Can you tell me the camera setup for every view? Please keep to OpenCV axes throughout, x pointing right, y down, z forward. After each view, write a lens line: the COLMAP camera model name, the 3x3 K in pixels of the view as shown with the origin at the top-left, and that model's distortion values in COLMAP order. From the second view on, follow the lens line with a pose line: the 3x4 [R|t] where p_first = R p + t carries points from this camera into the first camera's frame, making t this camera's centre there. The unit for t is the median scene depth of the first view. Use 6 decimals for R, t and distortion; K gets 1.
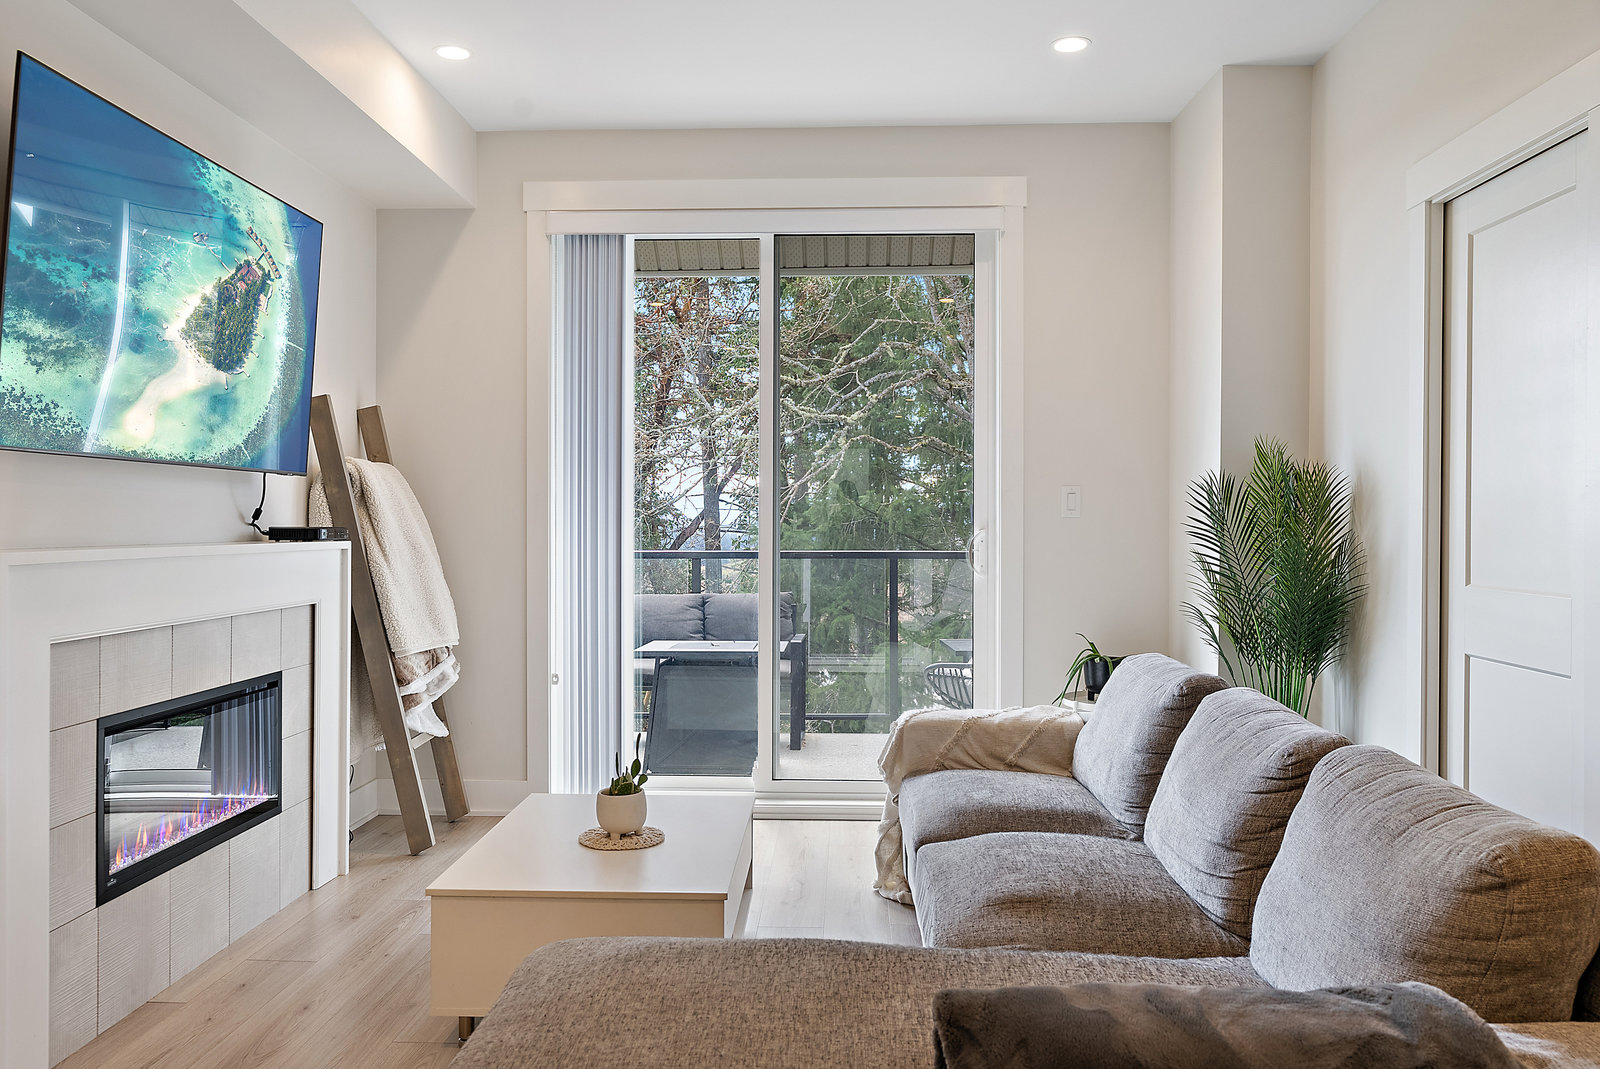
lens RADIAL K [[1201.6, 0, 798.5], [0, 1201.6, 526.0], [0, 0, 1]] dist [0.004175, -0.000354]
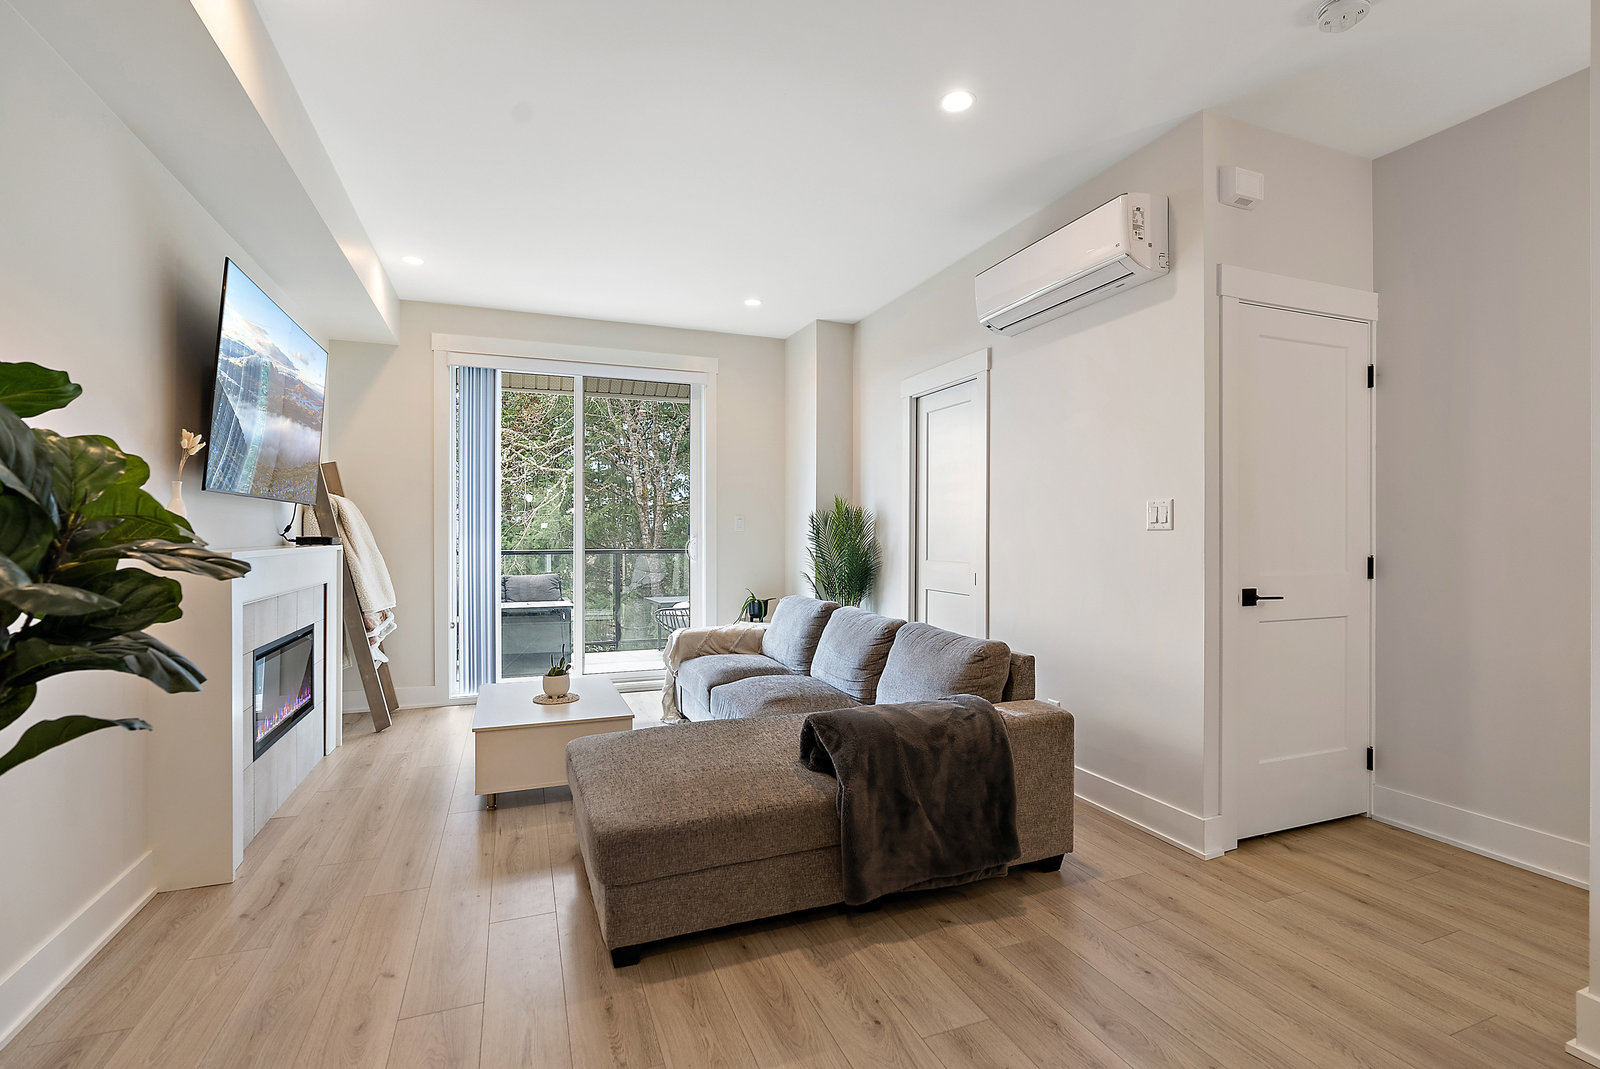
lens RADIAL K [[715.1, 0, 795.7], [0, 715.1, 530.7], [0, 0, 1]] dist [-0.018686, 0.005510]
pose [[0.916499, 0.001050, 0.400035, -0.201379], [0.001346, 0.999983, -0.005707, -0.000870], [-0.400034, 0.005769, 0.916482, -0.155483]]
